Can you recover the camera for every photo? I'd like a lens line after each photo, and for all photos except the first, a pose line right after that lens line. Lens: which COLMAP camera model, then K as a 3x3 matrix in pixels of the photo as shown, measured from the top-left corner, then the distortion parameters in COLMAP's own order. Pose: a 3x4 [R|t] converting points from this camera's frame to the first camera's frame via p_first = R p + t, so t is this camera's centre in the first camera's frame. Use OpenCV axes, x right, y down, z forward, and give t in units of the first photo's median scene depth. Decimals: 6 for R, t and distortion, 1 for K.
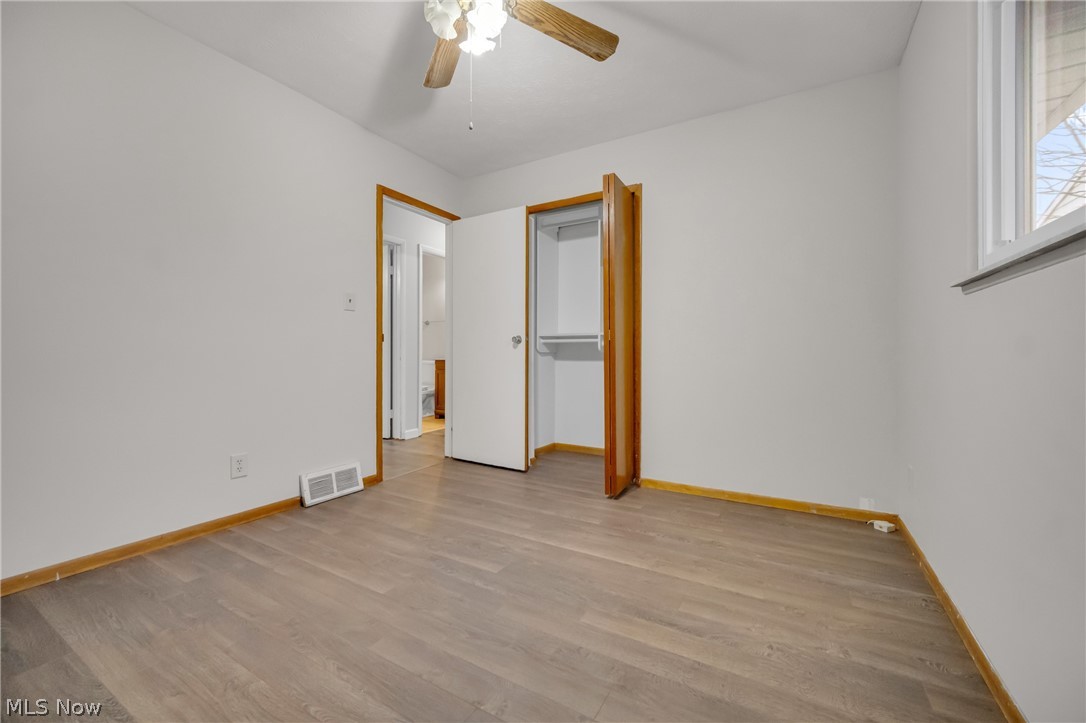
lens RADIAL K [[442.7, 0, 541.3], [0, 442.7, 358.5], [0, 0, 1]] dist [0.001117, -0.000462]
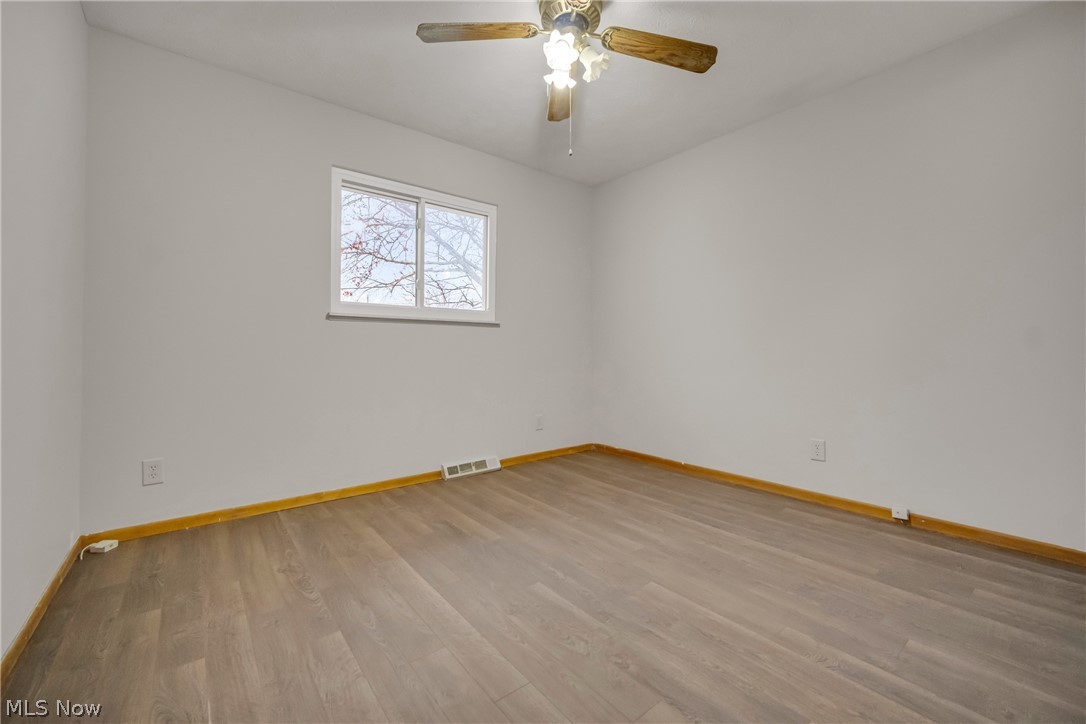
lens RADIAL K [[442.7, 0, 541.8], [0, 442.7, 354.2], [0, 0, 1]] dist [0.001117, -0.000462]
pose [[-0.934741, -0.004186, 0.355304, -0.459414], [0.001823, 0.999861, 0.016574, -0.022362], [-0.355324, 0.016140, -0.934604, 1.945426]]
